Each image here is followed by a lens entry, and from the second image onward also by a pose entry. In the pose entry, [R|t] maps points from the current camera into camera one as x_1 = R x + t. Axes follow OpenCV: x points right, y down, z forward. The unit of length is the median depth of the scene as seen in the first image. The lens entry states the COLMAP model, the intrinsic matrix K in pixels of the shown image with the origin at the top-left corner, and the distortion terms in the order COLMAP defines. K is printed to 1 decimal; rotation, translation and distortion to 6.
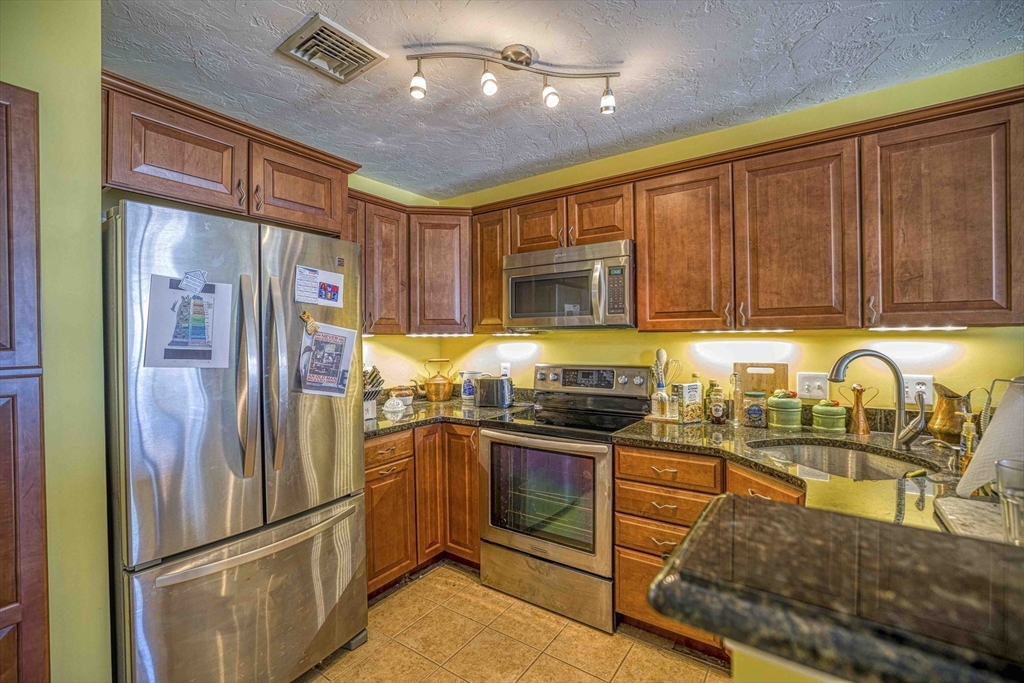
lens RADIAL K [[438.7, 0, 511.3], [0, 438.7, 340.4], [0, 0, 1]] dist [-0.027310, 0.001825]
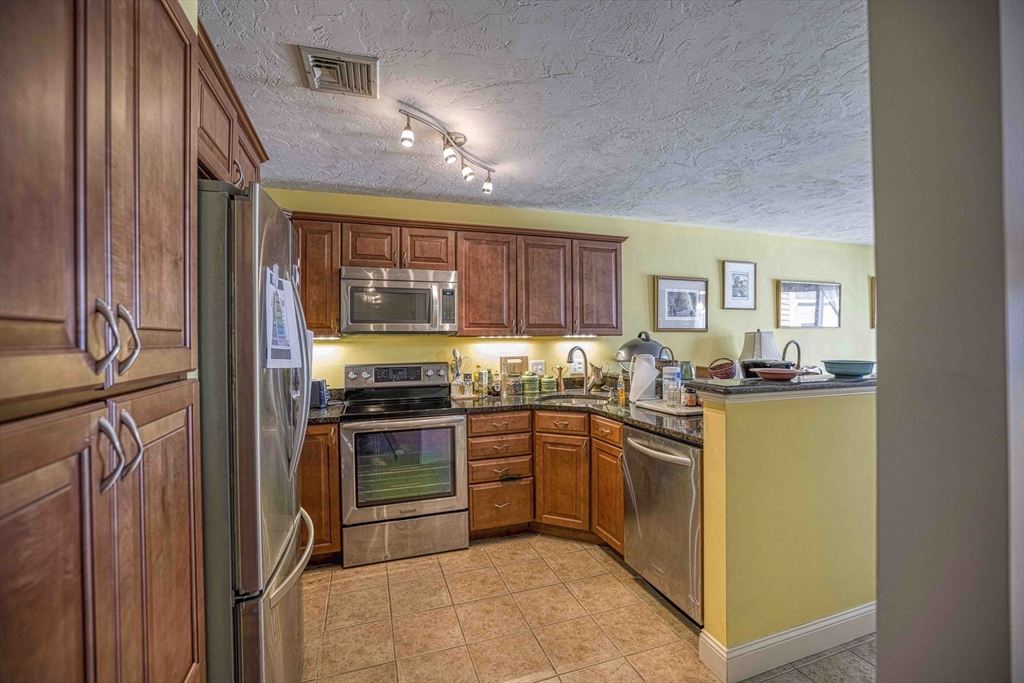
lens RADIAL K [[438.7, 0, 509.4], [0, 438.7, 339.5], [0, 0, 1]] dist [-0.027310, 0.001825]
pose [[0.600289, 0.006848, 0.799754, -0.817369], [0.009817, 0.999825, -0.015930, 0.015581], [-0.799723, 0.017414, 0.600116, 0.017586]]
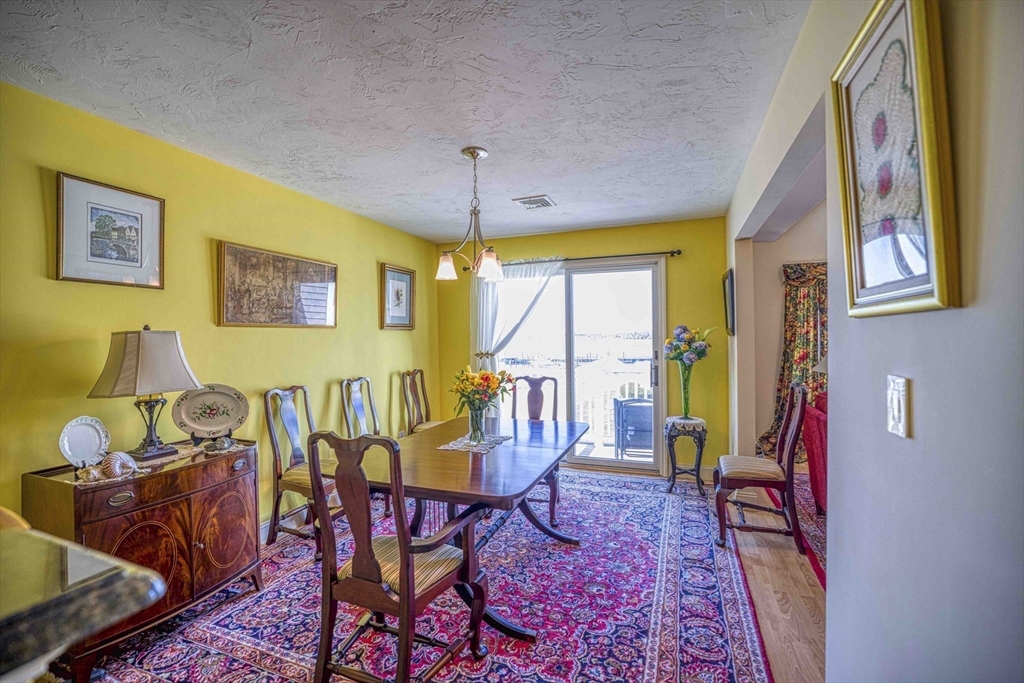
lens RADIAL K [[438.7, 0, 506.7], [0, 438.7, 343.5], [0, 0, 1]] dist [-0.027310, 0.001825]
pose [[-0.234731, -0.002179, 0.972058, 0.372499], [0.021746, 0.999735, 0.007492, -0.002558], [-0.971817, 0.022897, -0.234622, -0.279534]]
